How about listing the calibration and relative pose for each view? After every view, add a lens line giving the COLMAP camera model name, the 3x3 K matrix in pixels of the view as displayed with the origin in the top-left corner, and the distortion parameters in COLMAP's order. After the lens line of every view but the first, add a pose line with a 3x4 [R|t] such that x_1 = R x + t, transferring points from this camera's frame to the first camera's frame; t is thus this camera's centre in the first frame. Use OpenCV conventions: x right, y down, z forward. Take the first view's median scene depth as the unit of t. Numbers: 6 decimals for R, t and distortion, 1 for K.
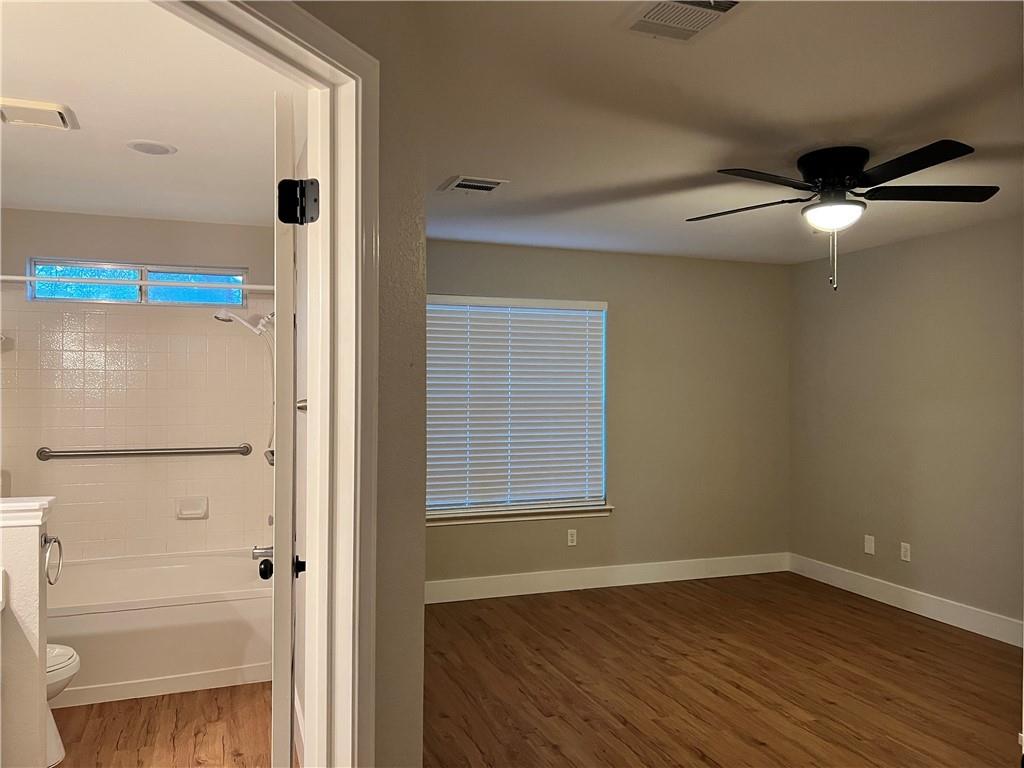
lens RADIAL K [[761.2, 0, 512.0], [0, 761.2, 384.0], [0, 0, 1]] dist [0.088156, -0.101094]
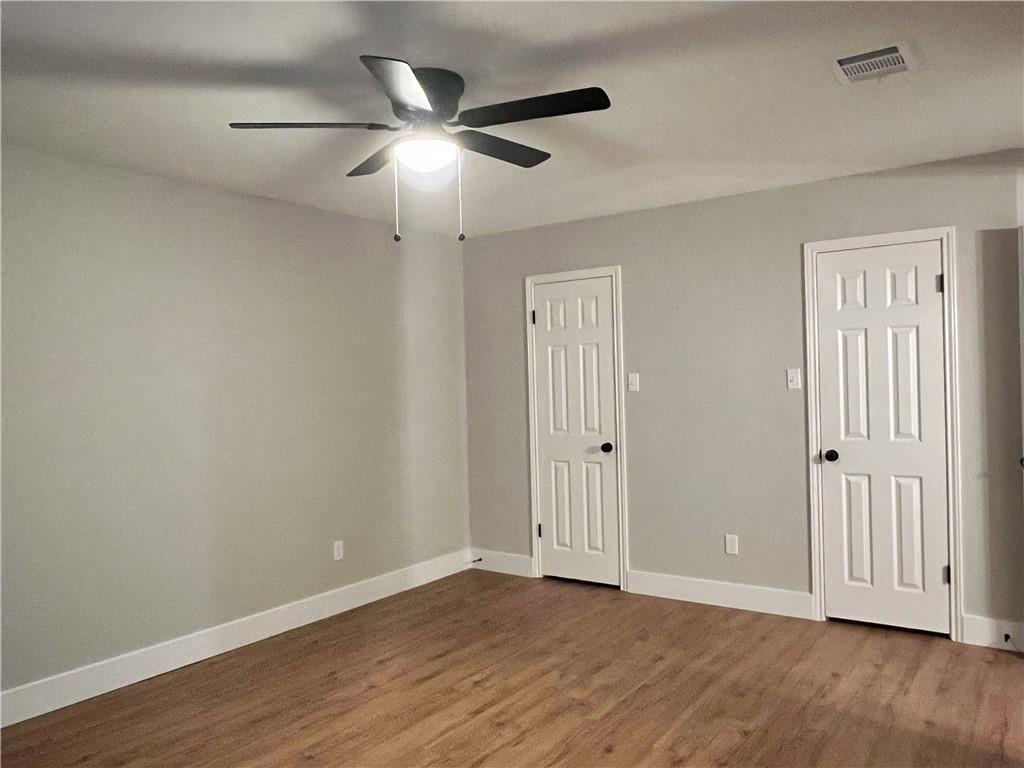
lens RADIAL K [[790.8, 0, 512.0], [0, 790.8, 384.0], [0, 0, 1]] dist [0.002130, 0.001263]
pose [[-0.558920, 0.009282, 0.829170, -0.314537], [0.025242, 0.999664, 0.005824, 0.033763], [-0.828837, 0.024185, -0.558967, 1.363874]]
